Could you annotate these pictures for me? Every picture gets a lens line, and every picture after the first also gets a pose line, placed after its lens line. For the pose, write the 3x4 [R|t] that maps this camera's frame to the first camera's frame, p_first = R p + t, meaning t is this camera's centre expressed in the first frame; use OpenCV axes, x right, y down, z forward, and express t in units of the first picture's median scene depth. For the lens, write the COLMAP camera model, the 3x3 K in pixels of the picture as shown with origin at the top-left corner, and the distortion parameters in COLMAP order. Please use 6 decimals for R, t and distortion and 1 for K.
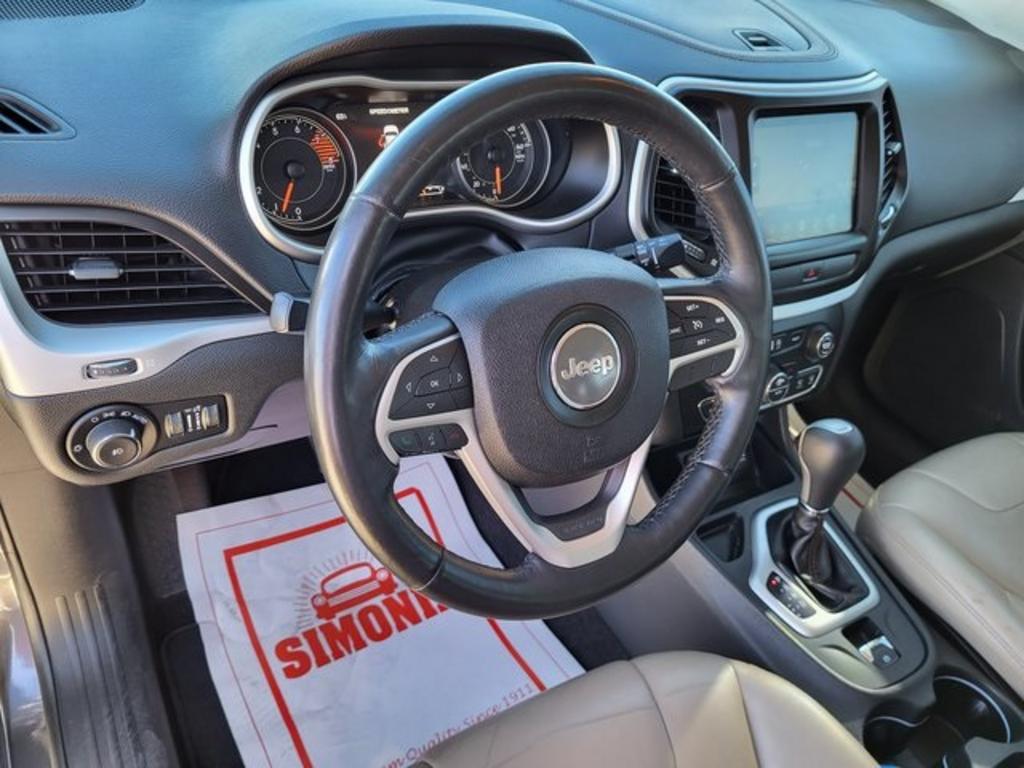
lens RADIAL K [[794.9, 0, 512.0], [0, 794.9, 384.0], [0, 0, 1]] dist [0.031568, -0.010367]
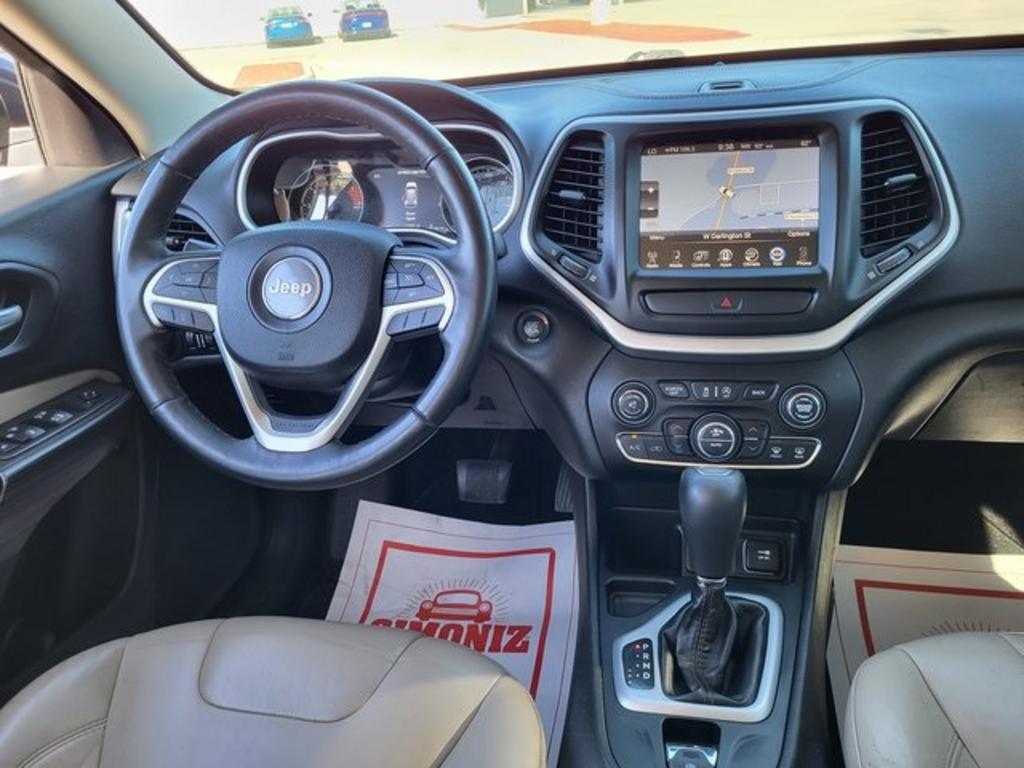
lens RADIAL K [[794.9, 0, 512.0], [0, 794.9, 384.0], [0, 0, 1]] dist [0.031568, -0.010367]
pose [[0.702856, 0.077148, -0.707136, 0.764123], [-0.268397, 0.949384, -0.163196, 0.144716], [0.658753, 0.304497, 0.687987, 0.217937]]
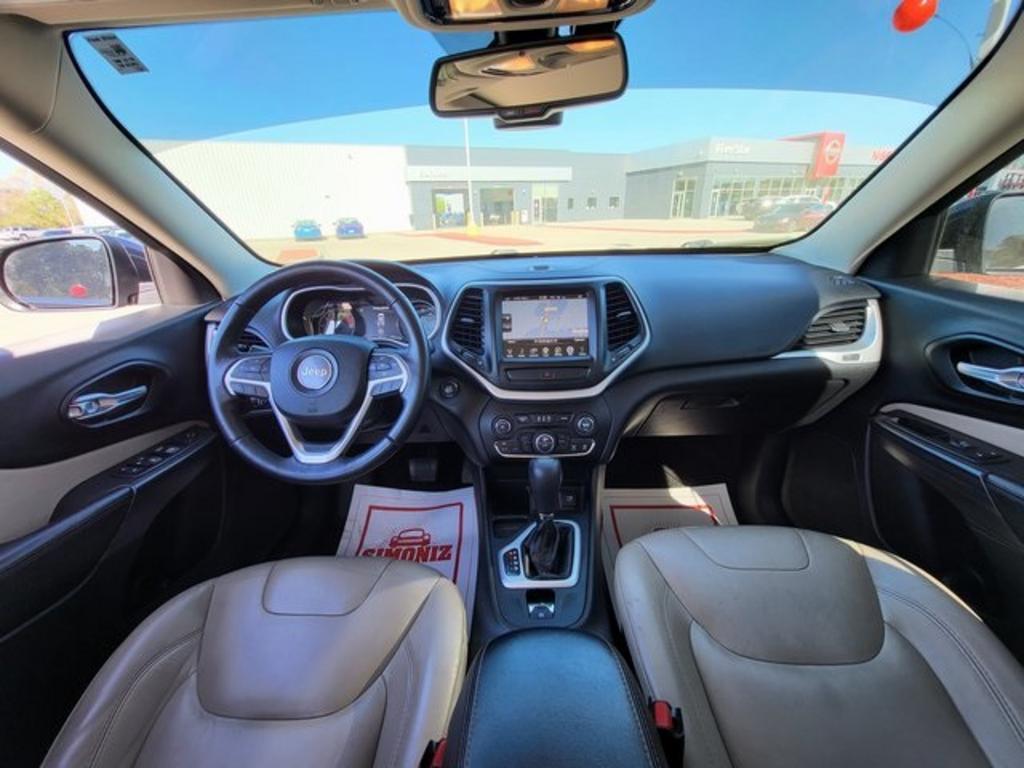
lens RADIAL K [[403.0, 0, 507.0], [0, 403.0, 394.0], [0, 0, 1]] dist [-0.001054, -0.000091]
pose [[0.820169, 0.018233, -0.571831, 0.740306], [-0.196345, 0.947760, -0.251395, 0.135895], [0.537375, 0.318462, 0.780903, 0.222956]]
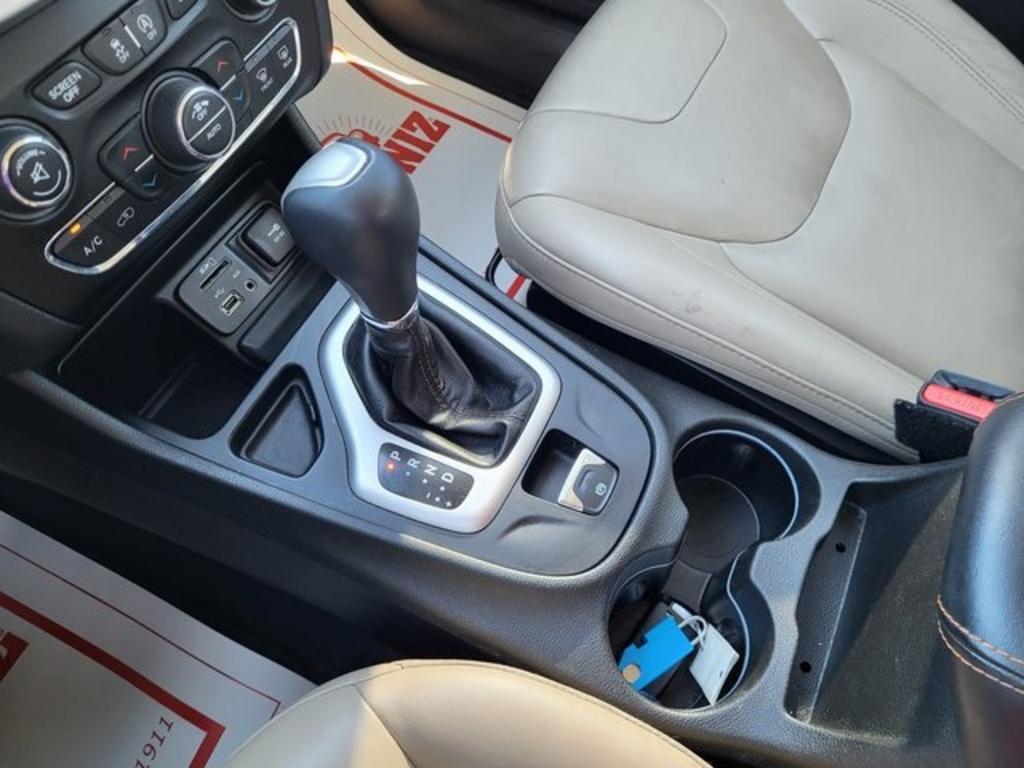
lens RADIAL K [[794.9, 0, 512.0], [0, 794.9, 384.0], [0, 0, 1]] dist [0.031568, -0.010367]
pose [[0.840001, -0.519647, 0.156093, 0.319588], [0.404698, 0.791670, 0.457687, -0.015480], [-0.361410, -0.321287, 0.875304, 0.470964]]
